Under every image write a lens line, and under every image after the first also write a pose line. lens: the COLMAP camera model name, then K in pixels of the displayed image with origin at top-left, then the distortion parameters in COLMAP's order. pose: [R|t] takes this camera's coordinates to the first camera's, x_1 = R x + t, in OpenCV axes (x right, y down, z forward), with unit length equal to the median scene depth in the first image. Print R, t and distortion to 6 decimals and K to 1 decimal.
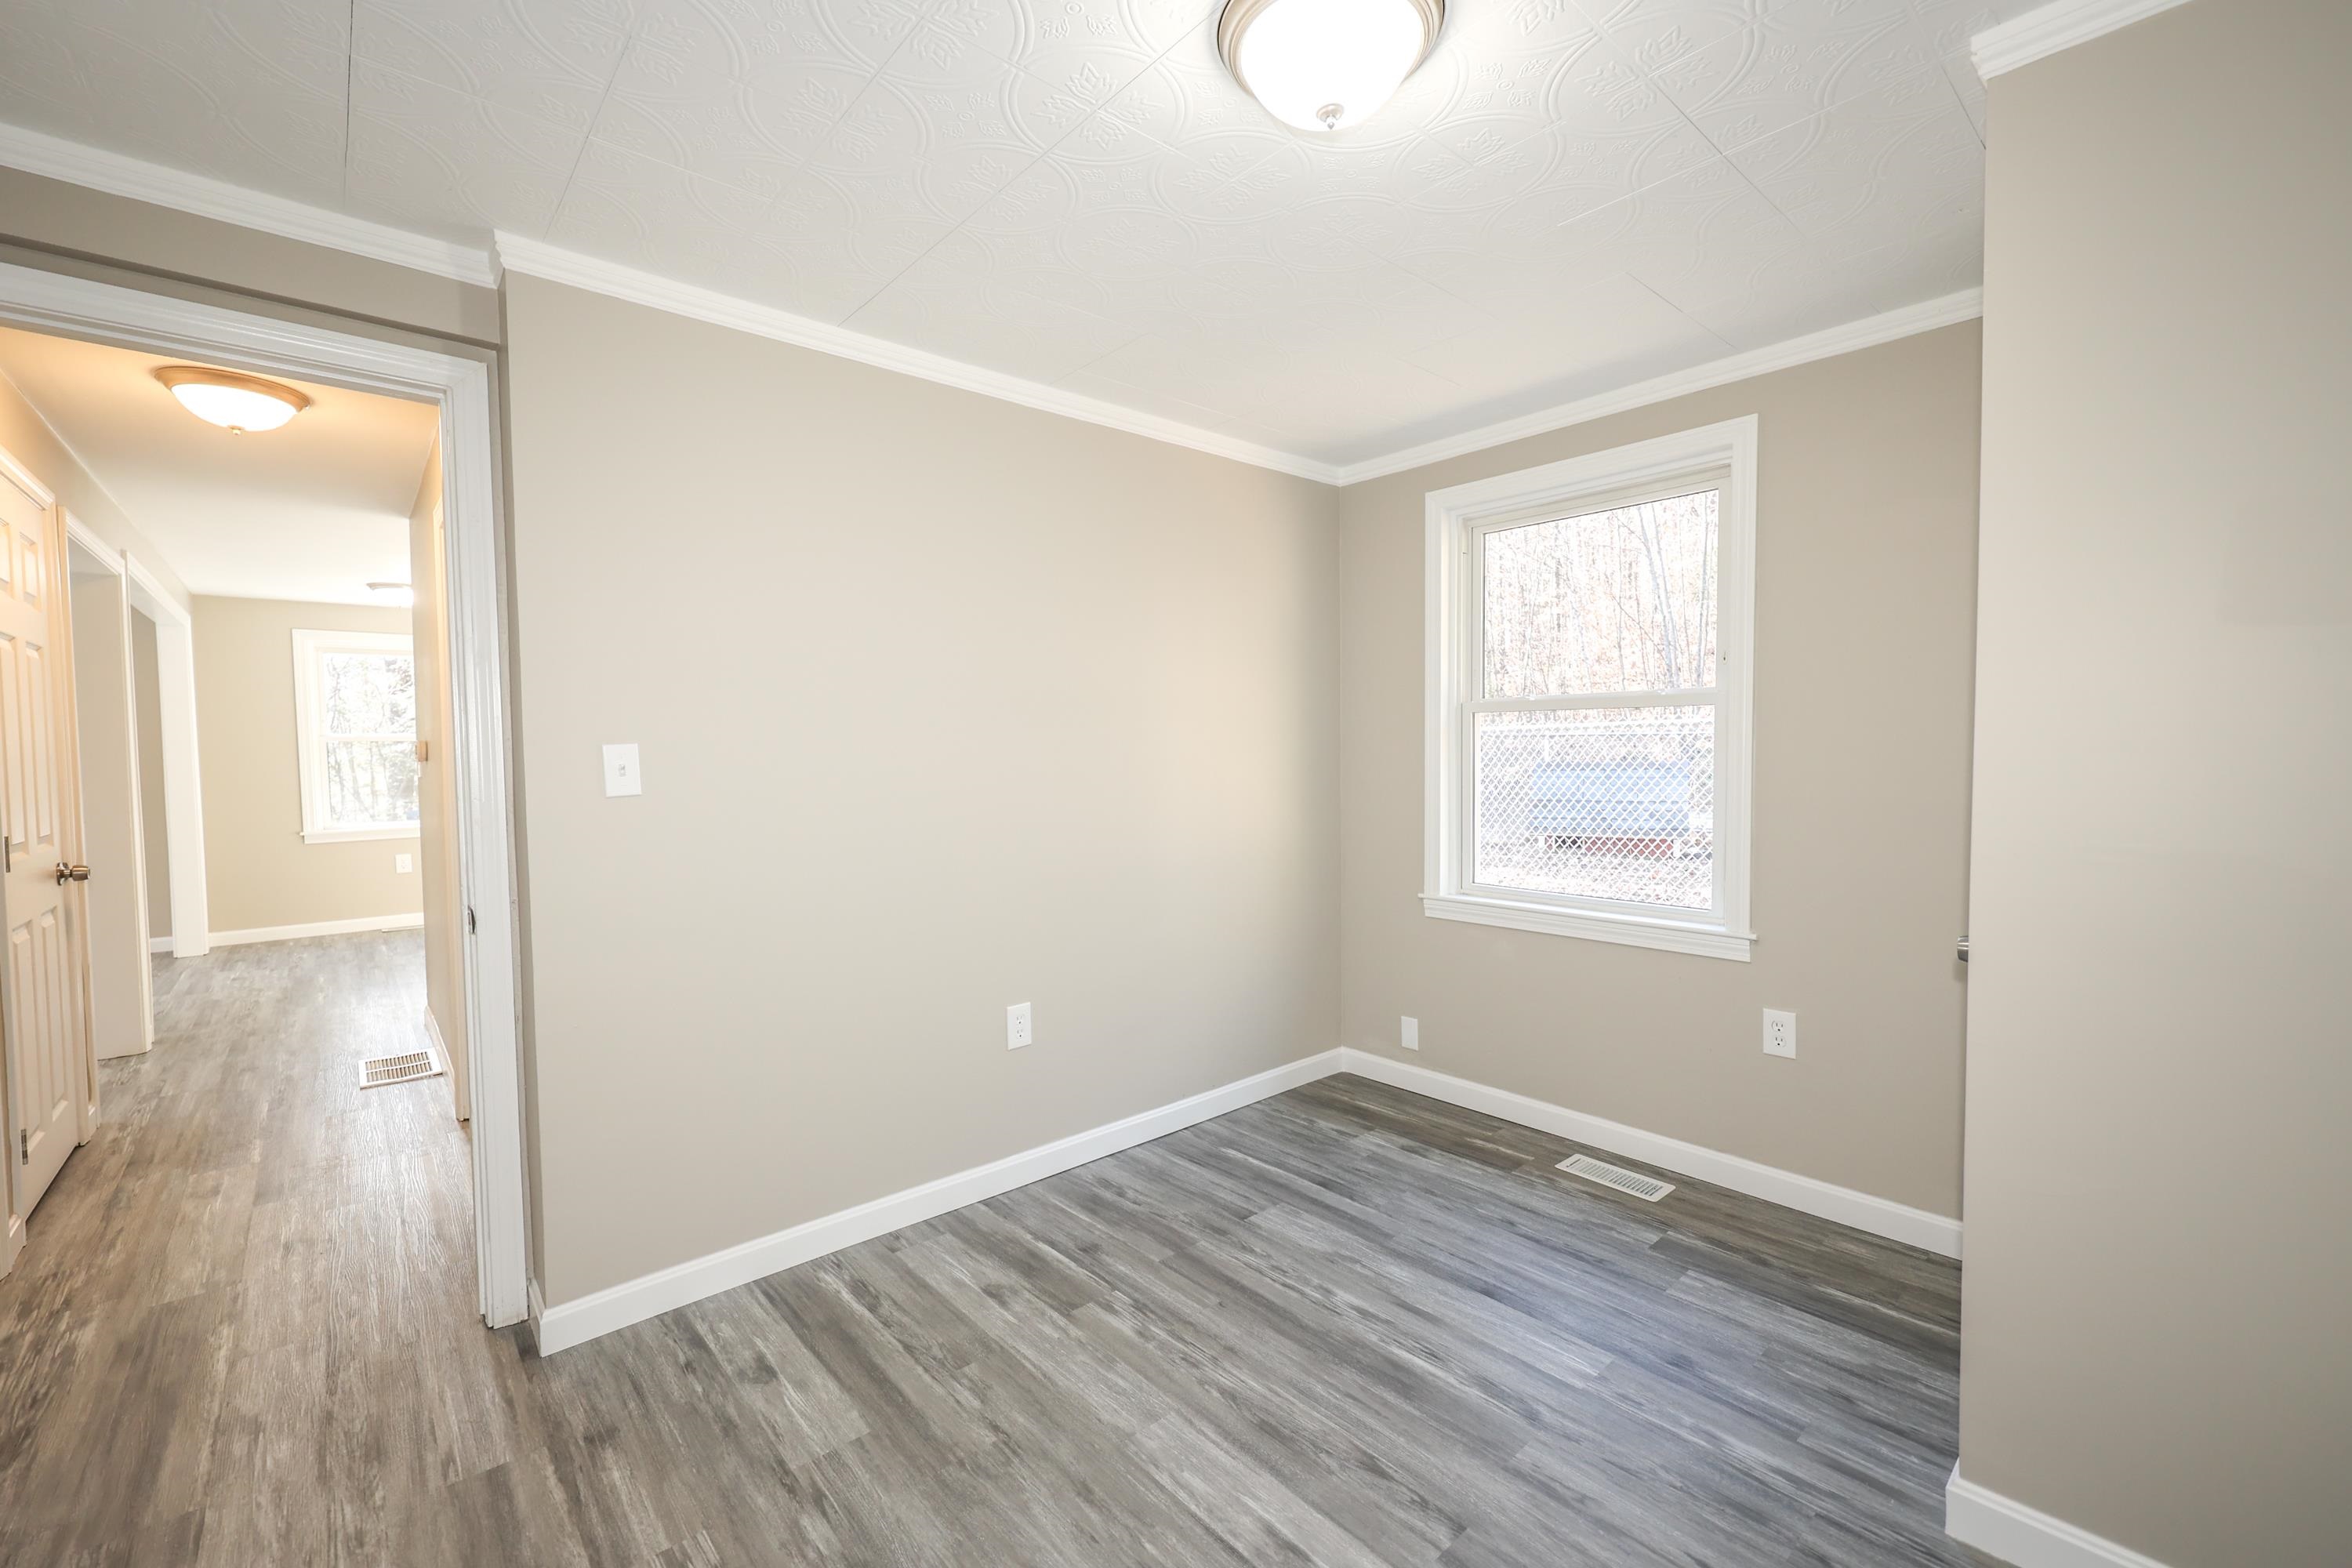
lens RADIAL K [[969.0, 0, 1177.4], [0, 969.0, 778.8], [0, 0, 1]] dist [0.007420, -0.001051]
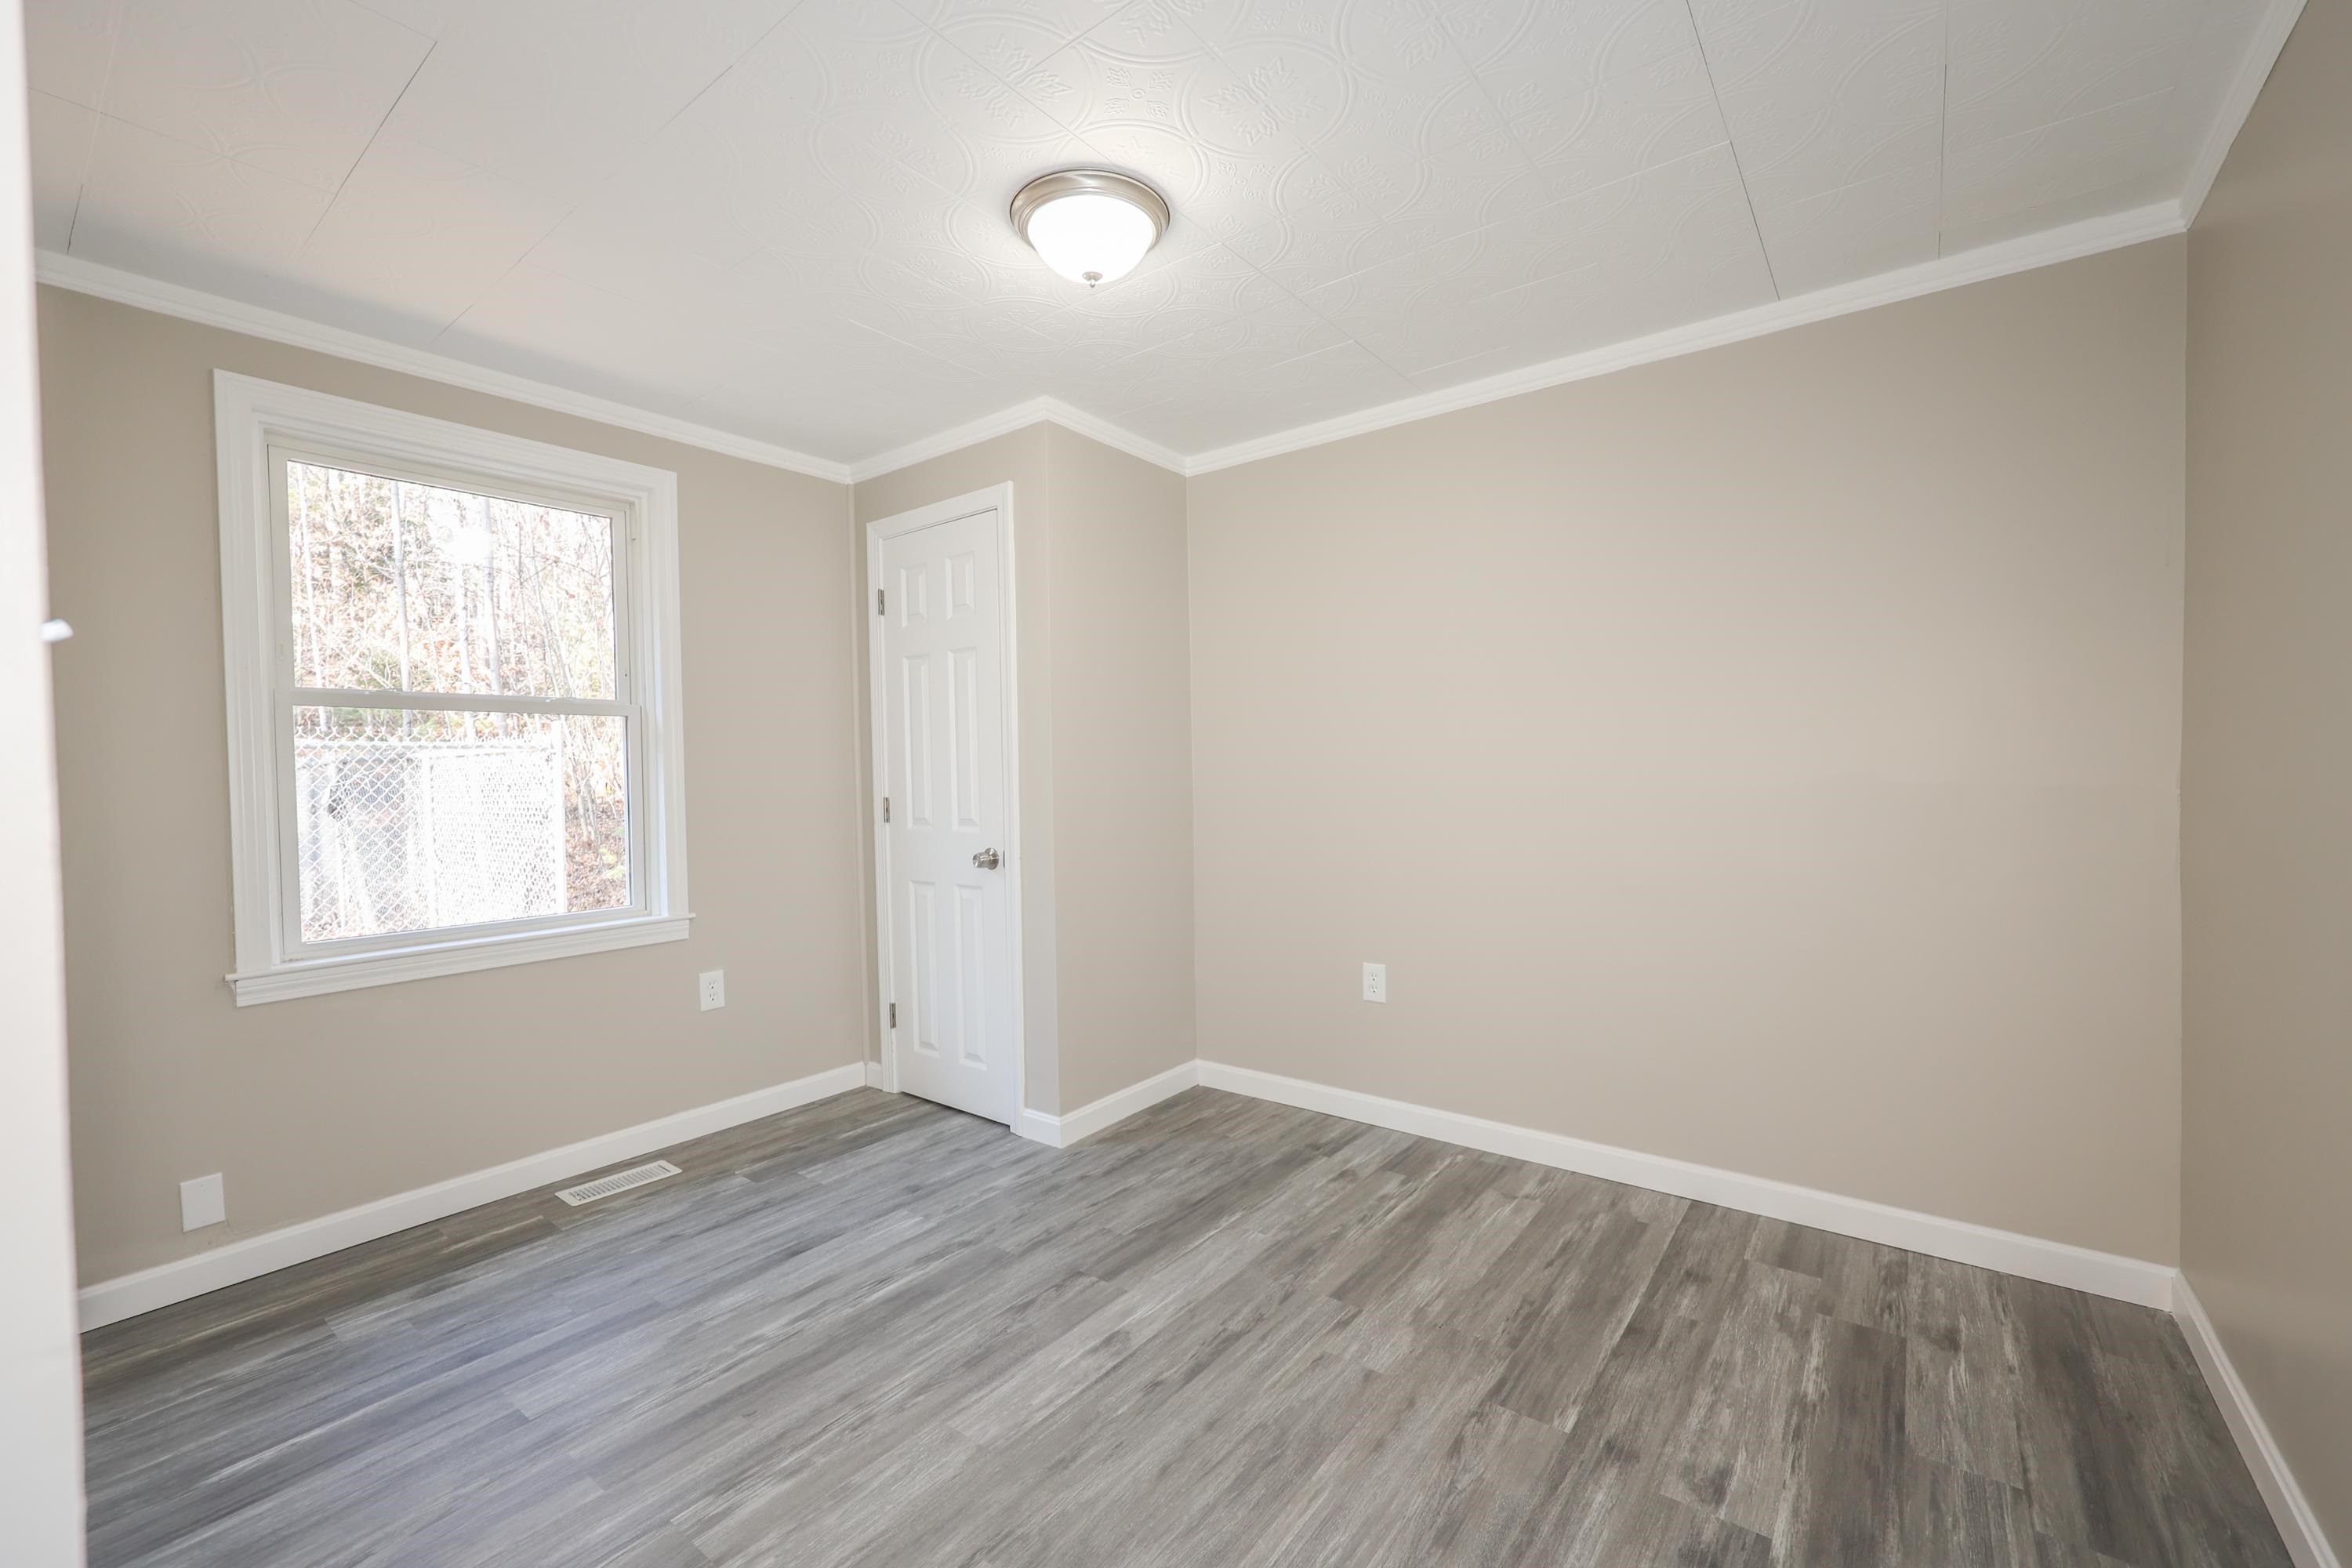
lens RADIAL K [[969.0, 0, 1176.2], [0, 969.0, 789.4], [0, 0, 1]] dist [0.007420, -0.001051]
pose [[-0.187956, -0.003582, 0.982171, -0.784504], [0.055883, 0.998334, 0.014335, 0.031398], [-0.980586, 0.057581, -0.187443, 0.748555]]
